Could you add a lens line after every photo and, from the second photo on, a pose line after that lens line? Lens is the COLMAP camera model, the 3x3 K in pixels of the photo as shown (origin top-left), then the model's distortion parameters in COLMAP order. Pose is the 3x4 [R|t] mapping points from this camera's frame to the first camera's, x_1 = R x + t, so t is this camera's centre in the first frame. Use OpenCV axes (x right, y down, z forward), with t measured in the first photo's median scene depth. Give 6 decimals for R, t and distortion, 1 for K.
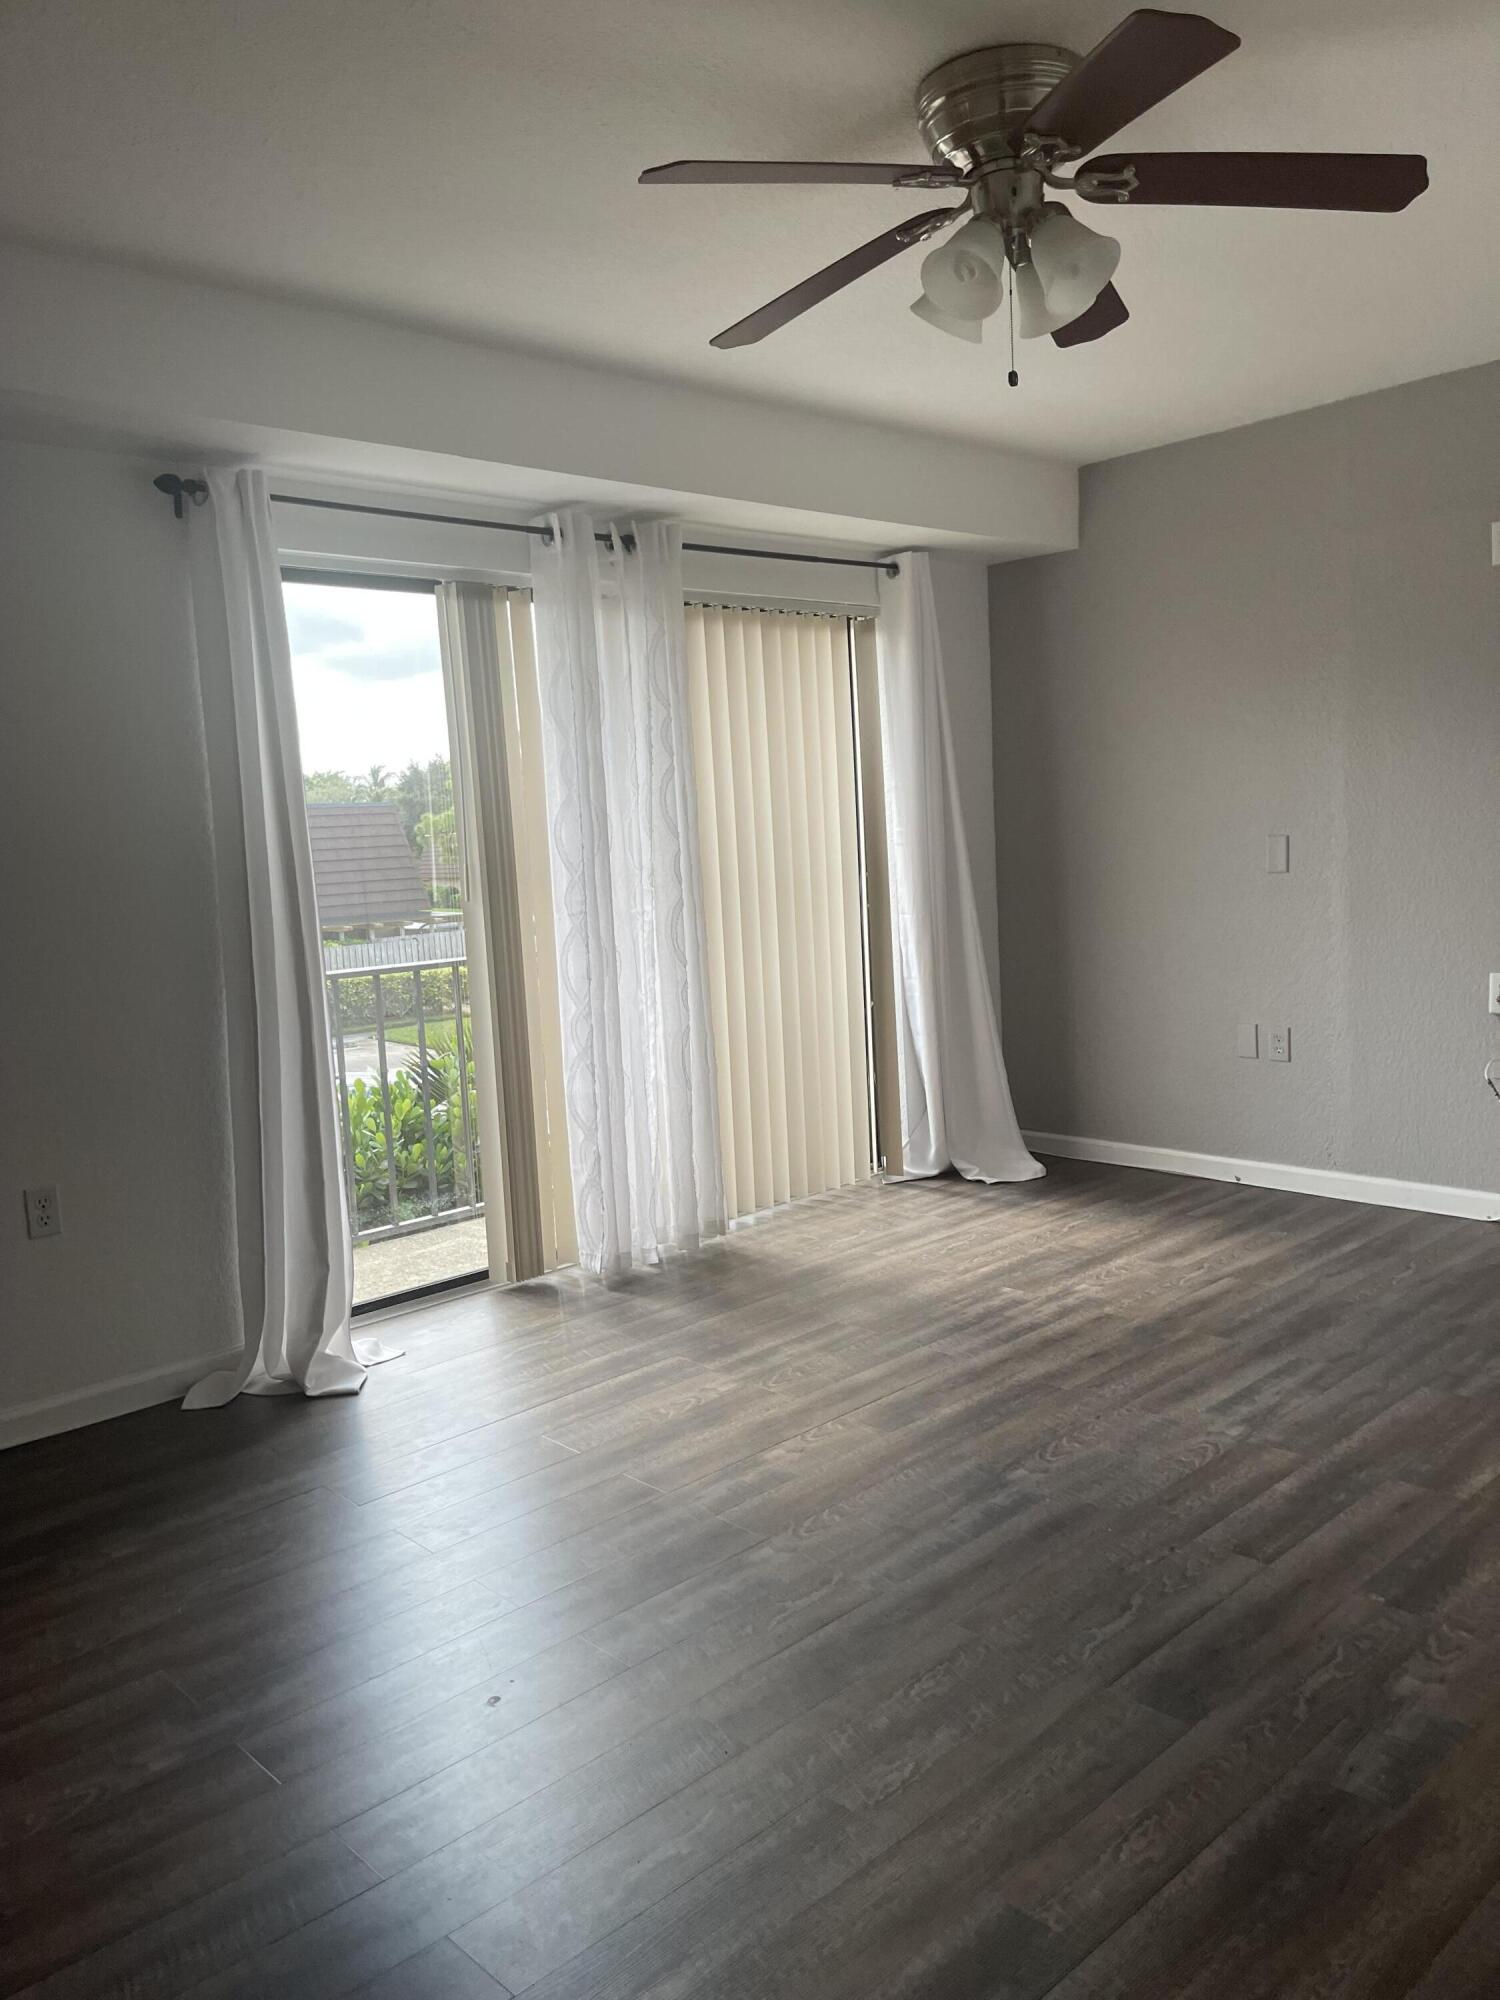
lens RADIAL K [[1510.2, 0, 757.4], [0, 1510.2, 992.4], [0, 0, 1]] dist [0.052591, -0.011926]
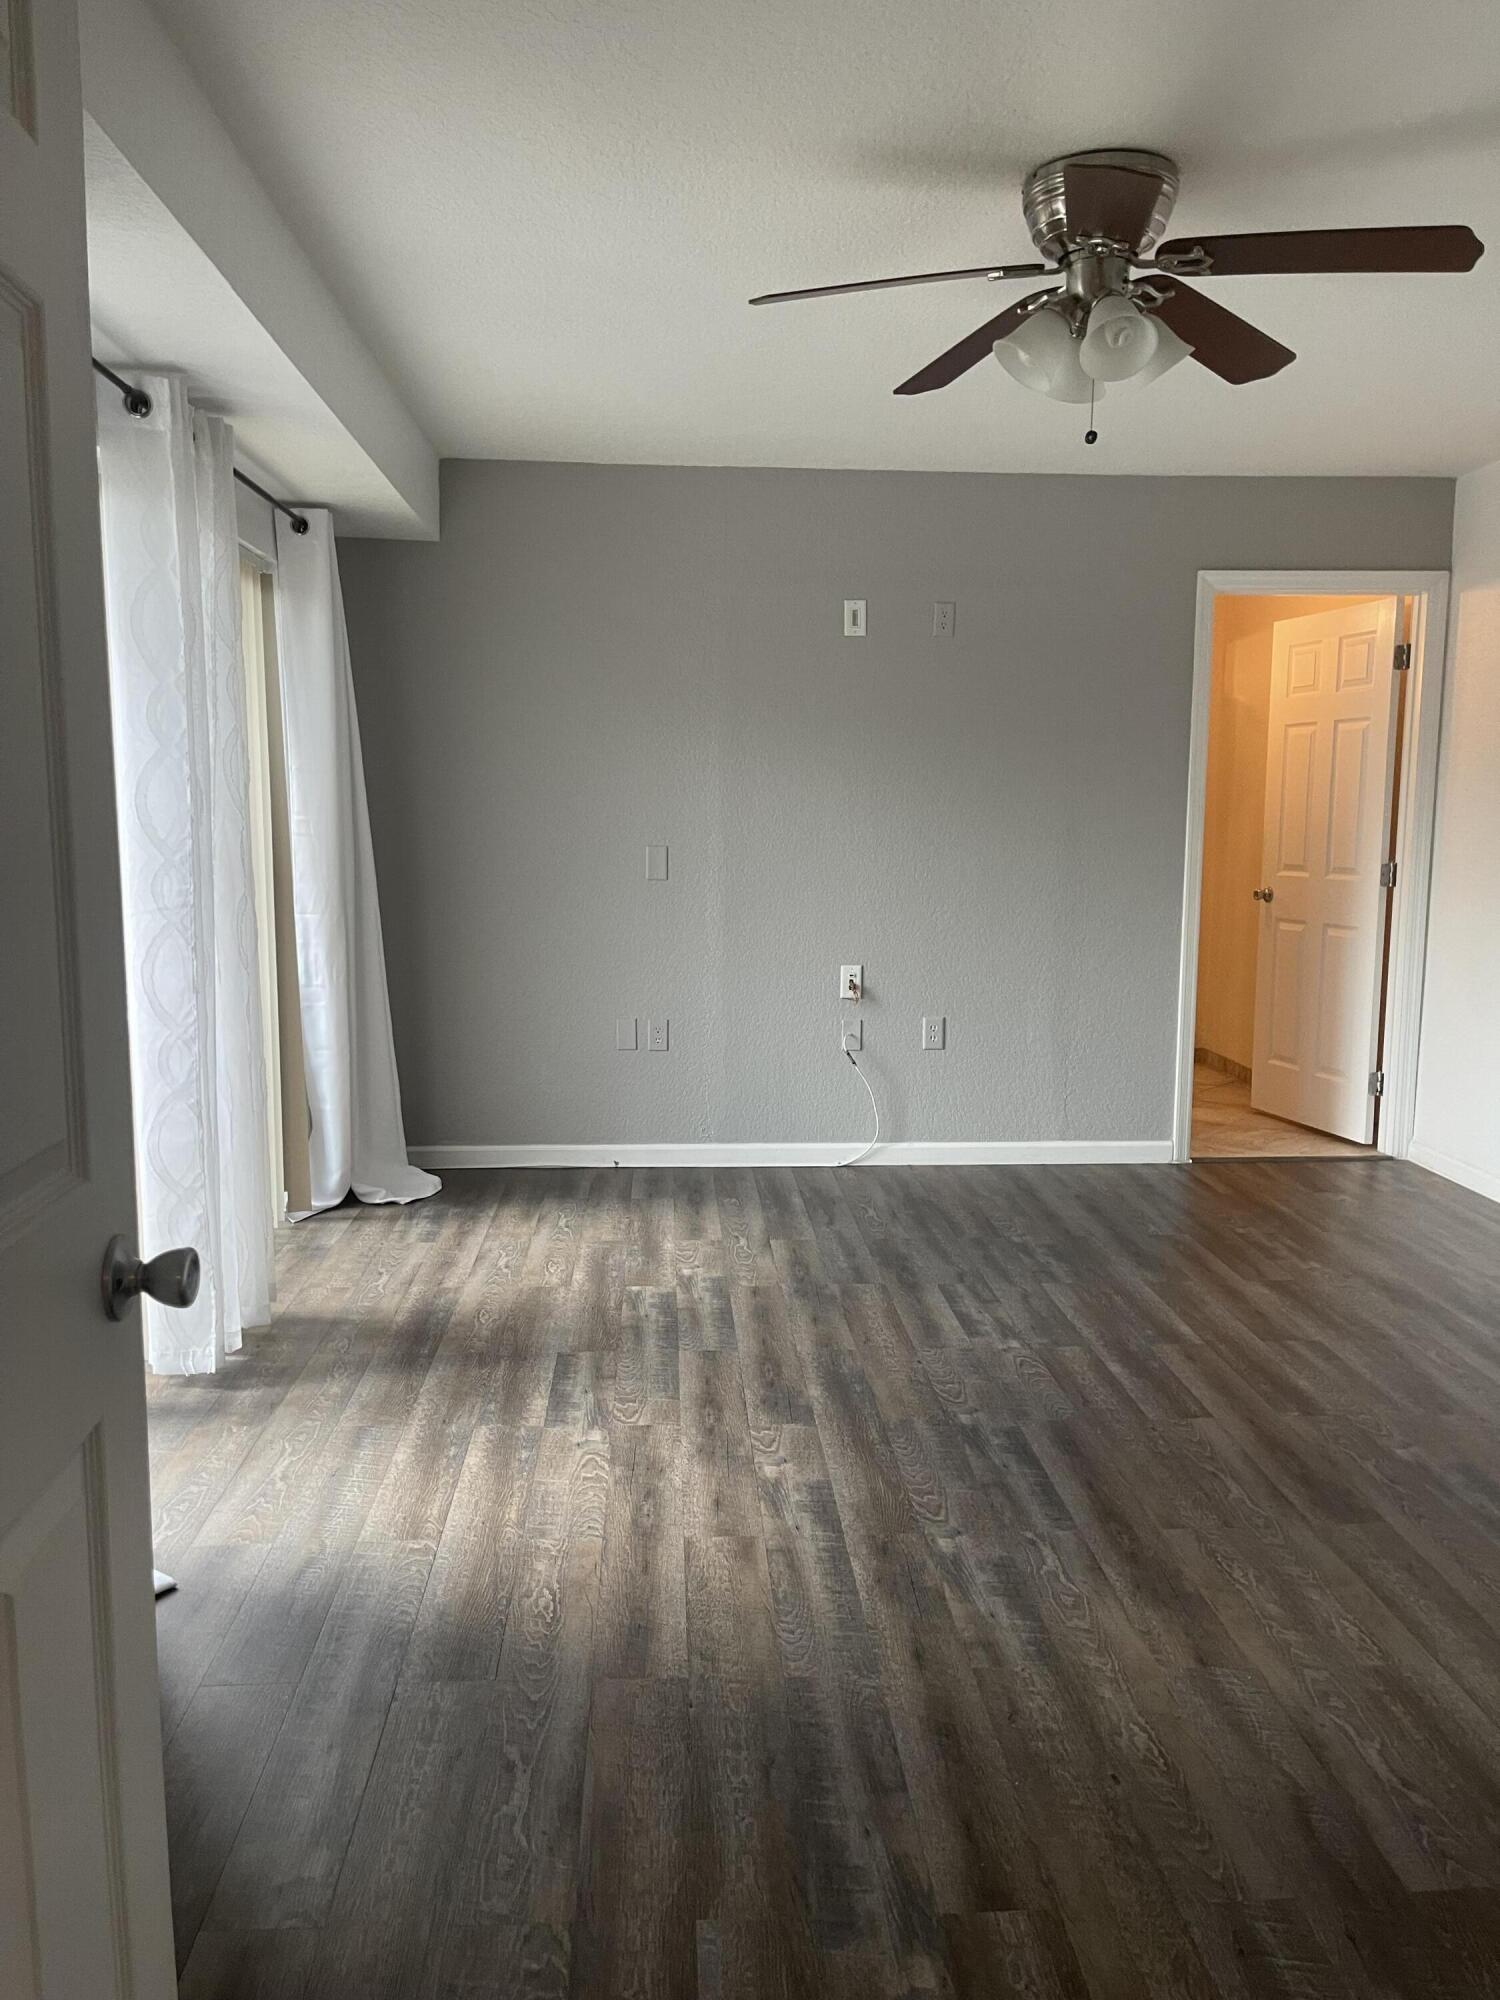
lens RADIAL K [[1510.2, 0, 754.1], [0, 1510.2, 1008.4], [0, 0, 1]] dist [0.052591, -0.011926]
pose [[0.646030, -0.044524, 0.762012, -0.519101], [0.043267, 0.998828, 0.021679, -0.006893], [-0.762085, 0.018965, 0.647199, 0.277224]]
